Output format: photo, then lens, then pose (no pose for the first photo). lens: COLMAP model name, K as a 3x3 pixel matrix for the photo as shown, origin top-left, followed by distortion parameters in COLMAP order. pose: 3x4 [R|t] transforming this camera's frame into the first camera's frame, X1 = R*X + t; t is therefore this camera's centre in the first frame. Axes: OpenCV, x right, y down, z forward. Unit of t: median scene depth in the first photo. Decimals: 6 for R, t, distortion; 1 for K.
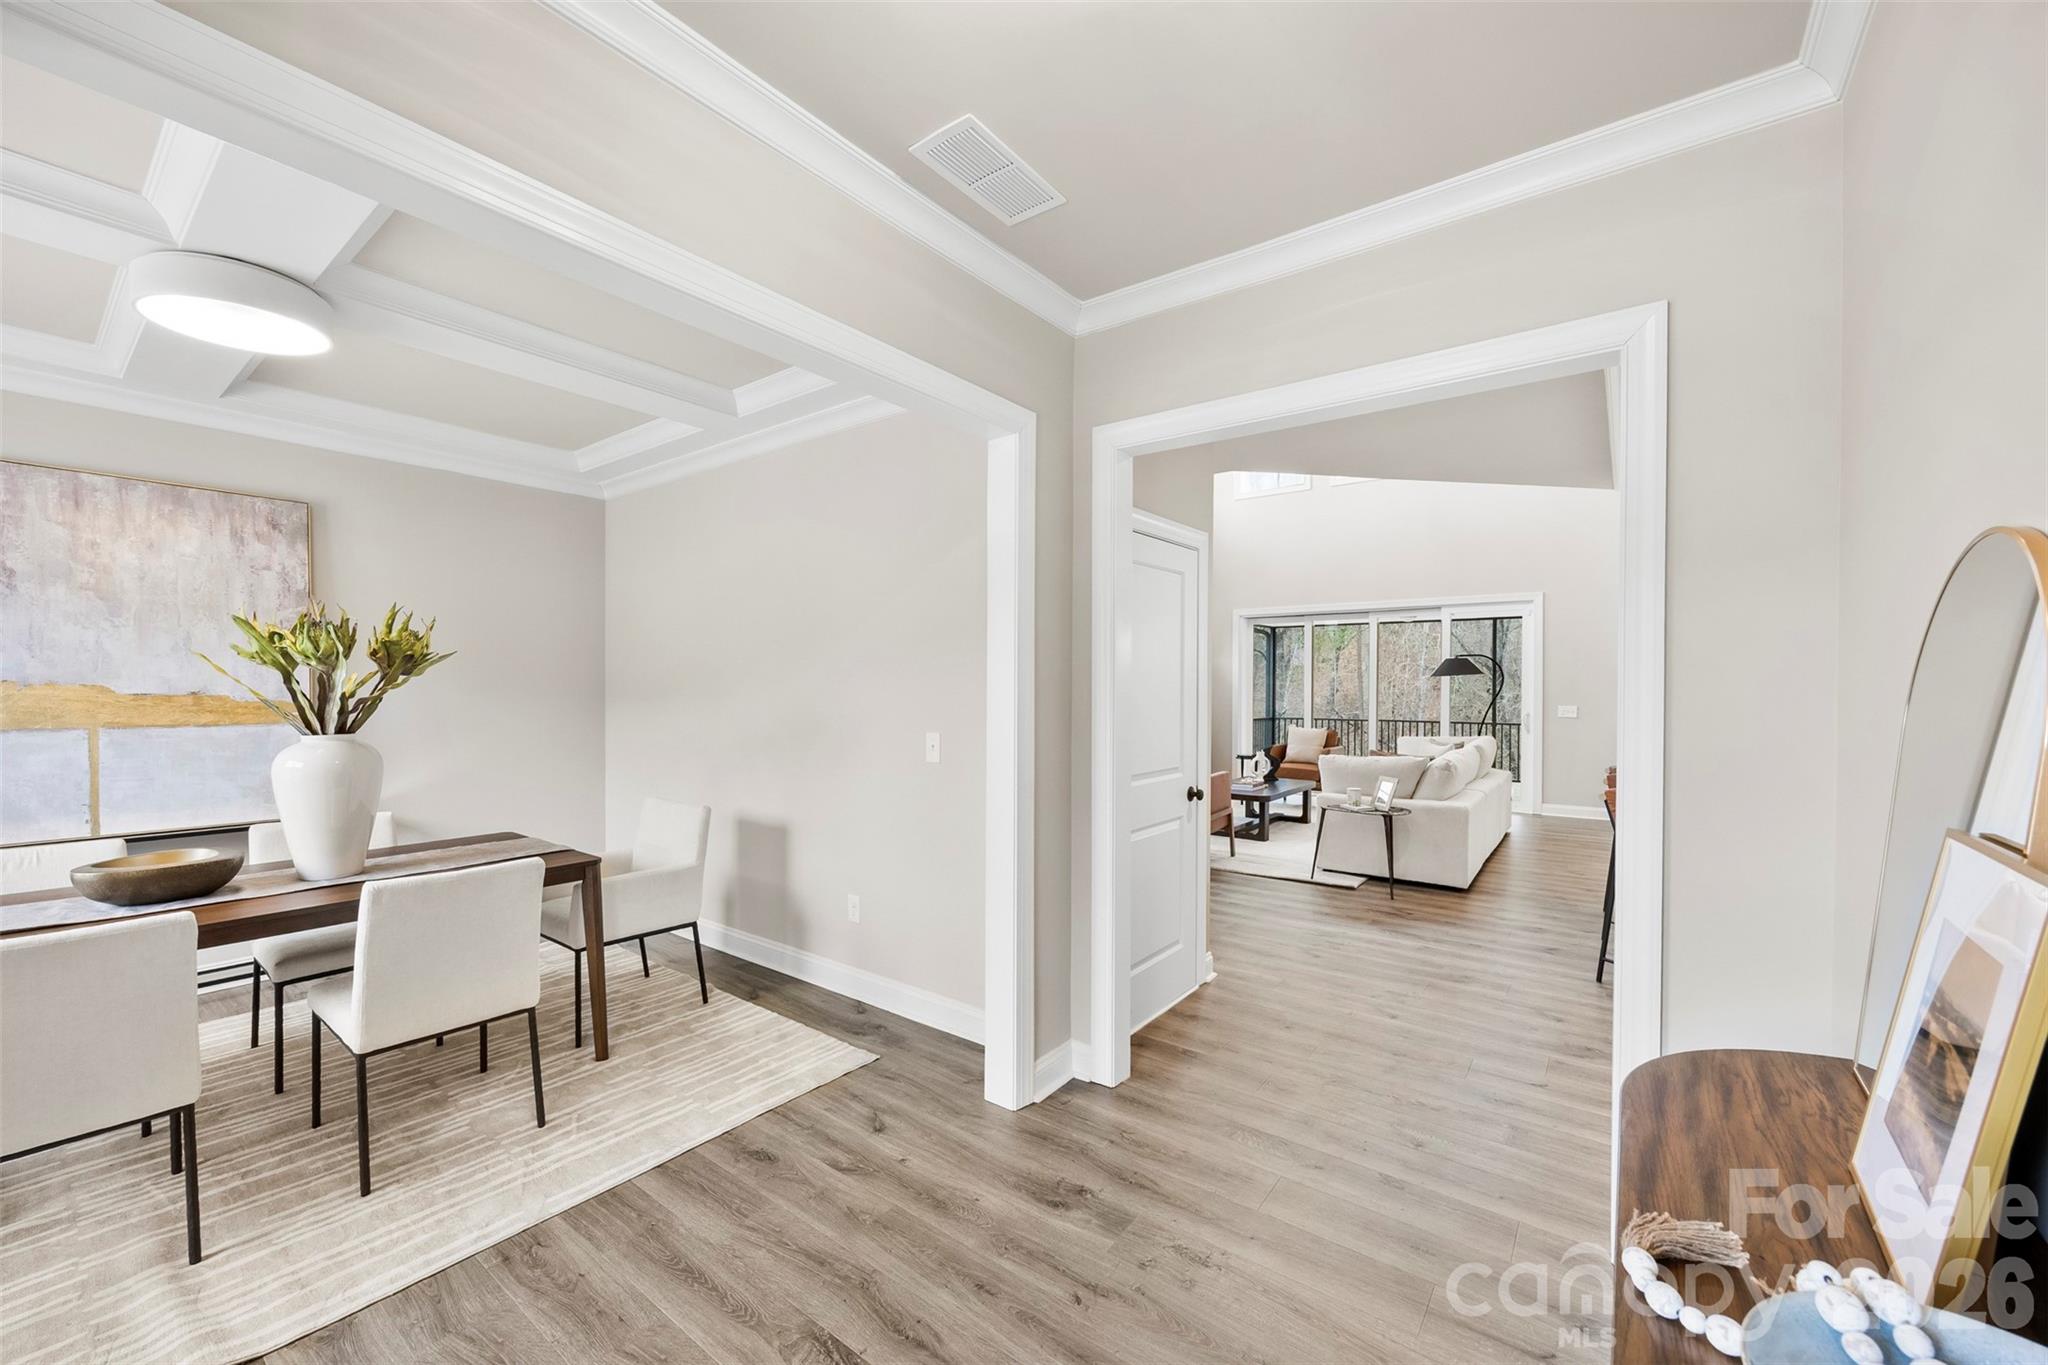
lens RADIAL K [[791.6, 0, 1029.4], [0, 791.6, 696.5], [0, 0, 1]] dist [-0.003624, 0.000177]
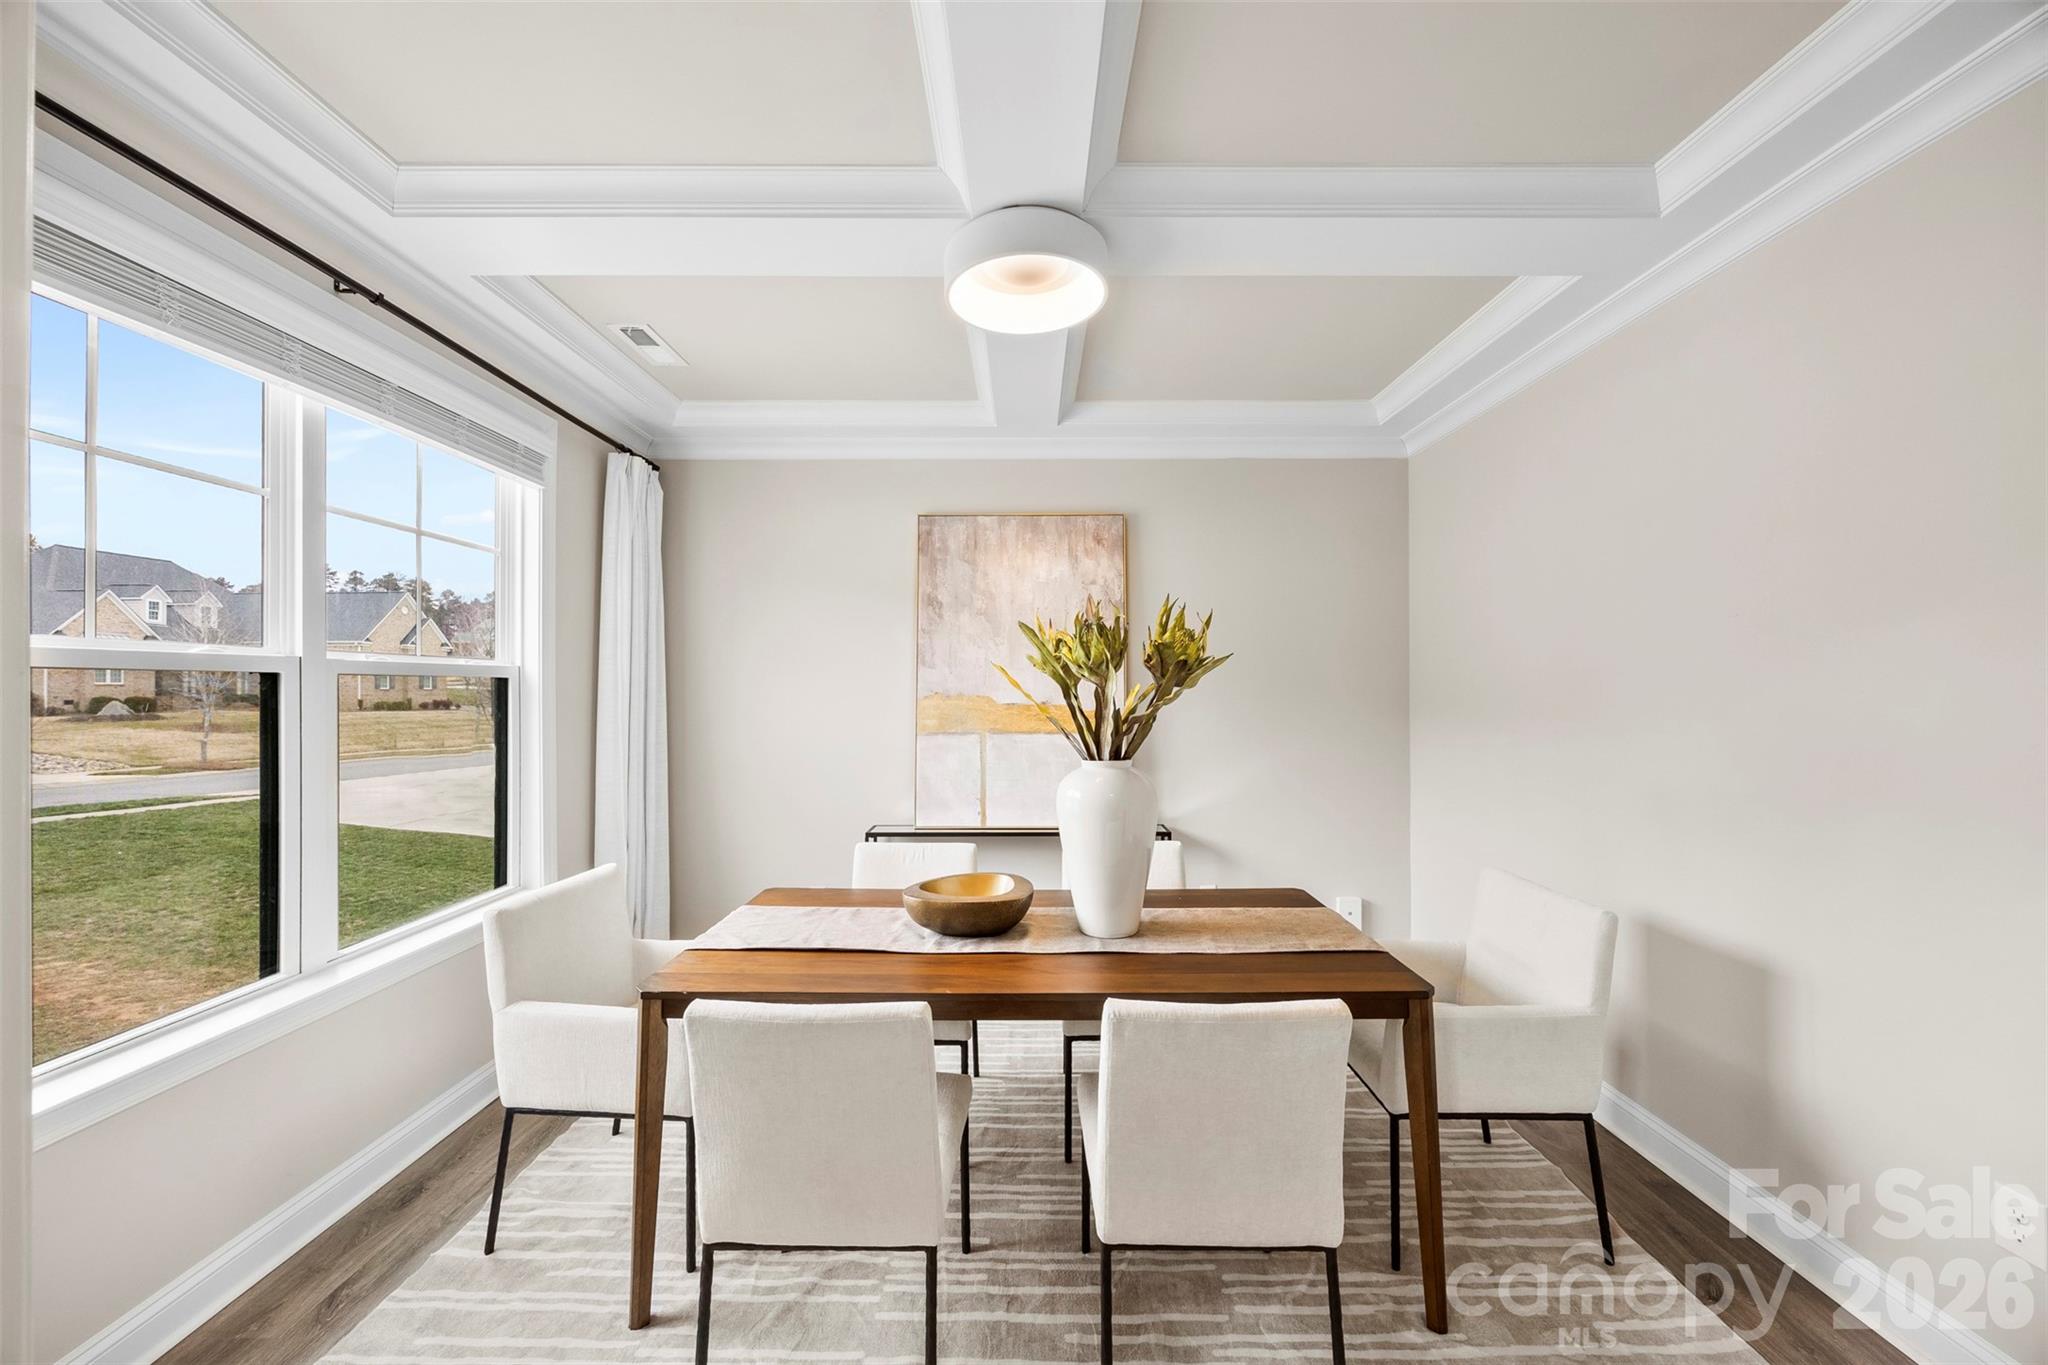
lens RADIAL K [[791.6, 0, 1023.0], [0, 791.6, 685.6], [0, 0, 1]] dist [-0.003624, 0.000177]
pose [[0.602713, -0.009750, -0.797899, -0.250977], [-0.000914, 0.999916, -0.012908, -0.017172], [0.797958, 0.008509, 0.602653, 0.390711]]
